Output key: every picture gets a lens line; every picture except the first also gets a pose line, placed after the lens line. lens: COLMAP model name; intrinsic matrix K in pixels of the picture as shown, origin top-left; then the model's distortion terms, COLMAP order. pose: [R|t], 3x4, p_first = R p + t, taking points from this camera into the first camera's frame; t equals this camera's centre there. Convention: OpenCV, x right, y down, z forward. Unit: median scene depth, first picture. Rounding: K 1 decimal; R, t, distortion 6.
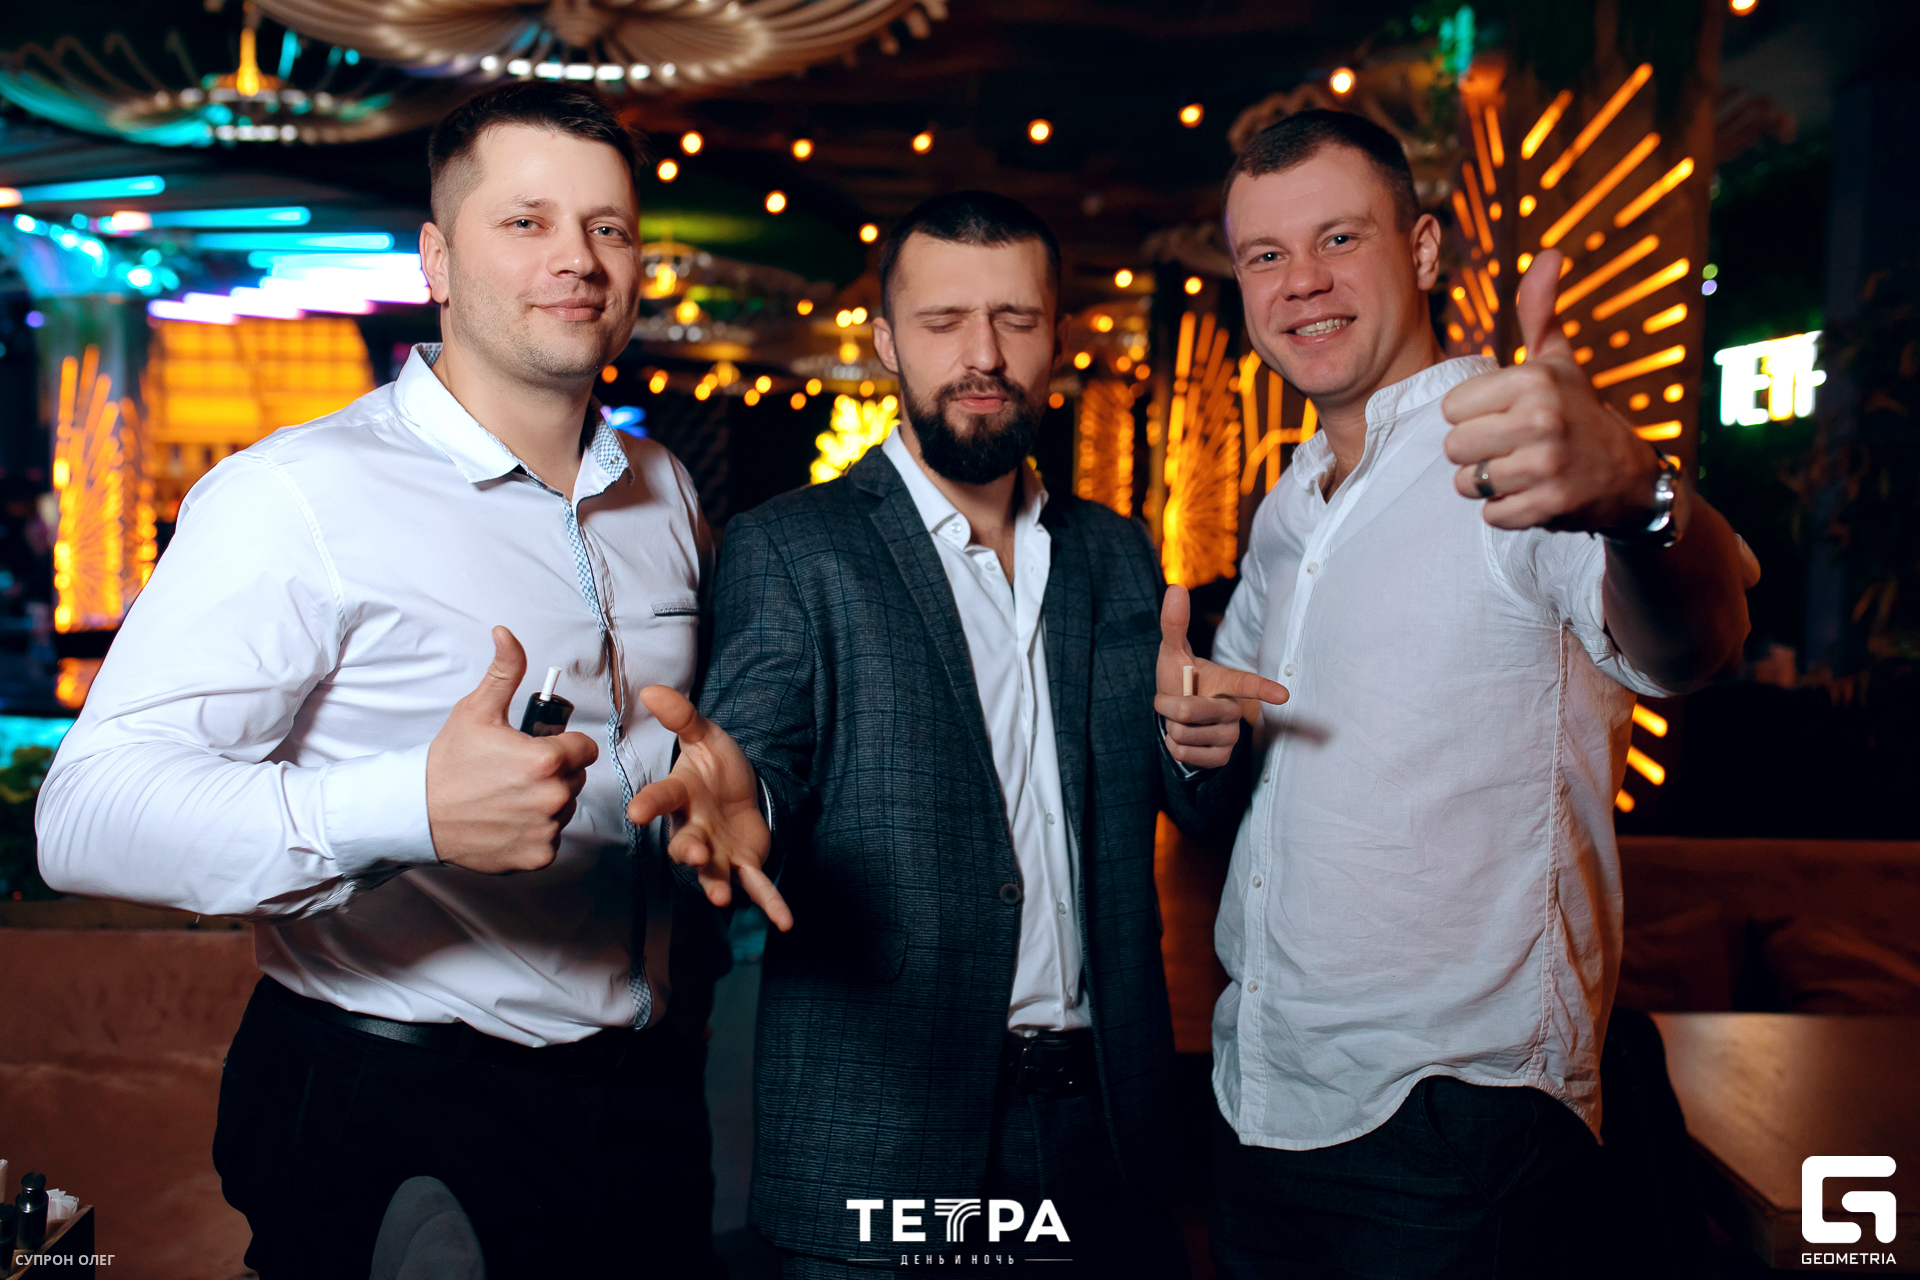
lens RADIAL K [[1910.1, 0, 979.6], [0, 1910.1, 626.9], [0, 0, 1]] dist [-0.020756, 0.021564]
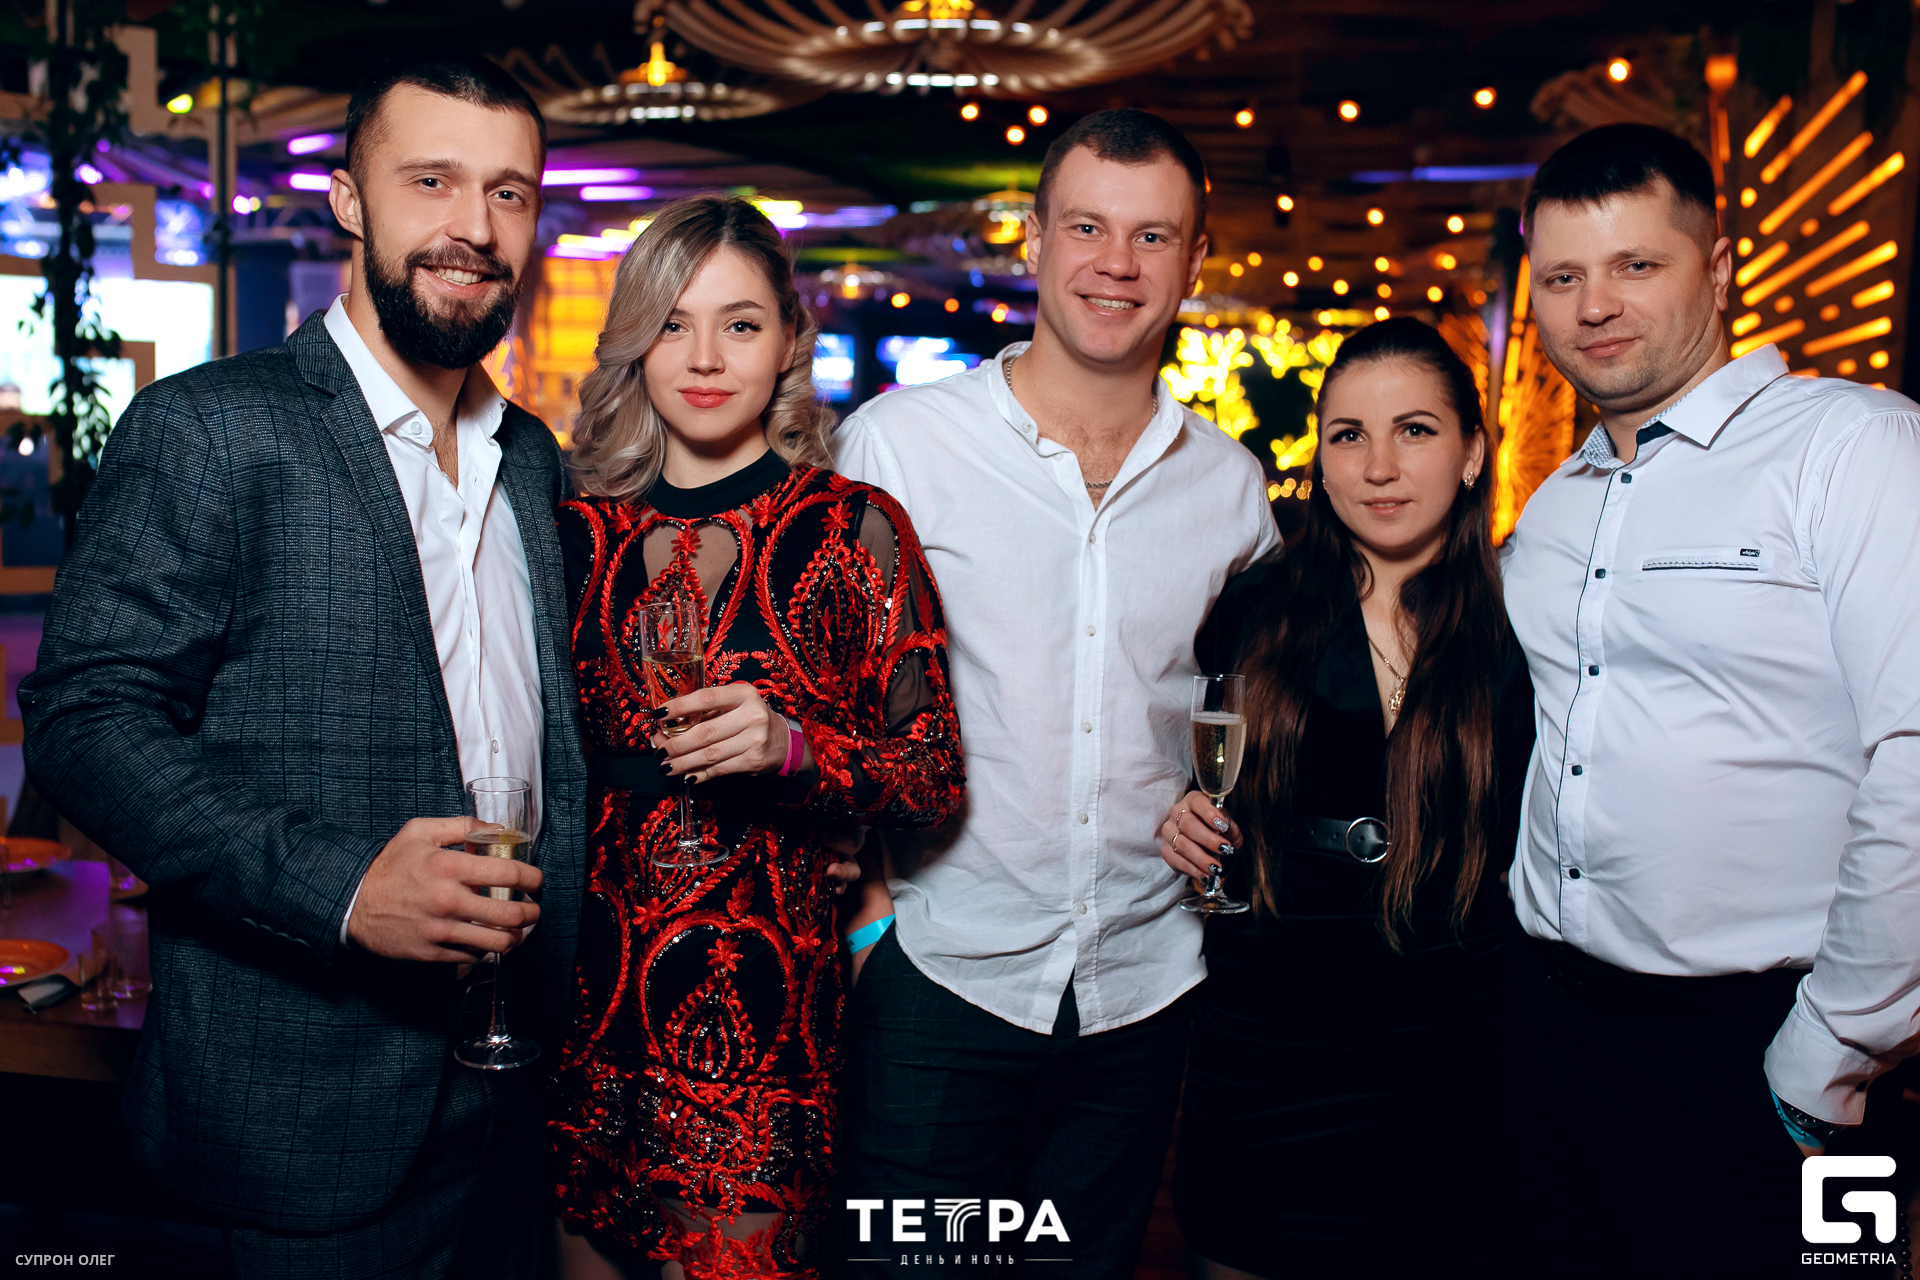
lens RADIAL K [[2140.7, 0, 903.9], [0, 2140.7, 639.2], [0, 0, 1]] dist [0.010944, 0.016922]
pose [[0.978324, 0.029909, -0.204911, 0.037700], [-0.023511, 0.999159, 0.033587, 0.009918], [0.205743, -0.028041, 0.978204, -0.245258]]
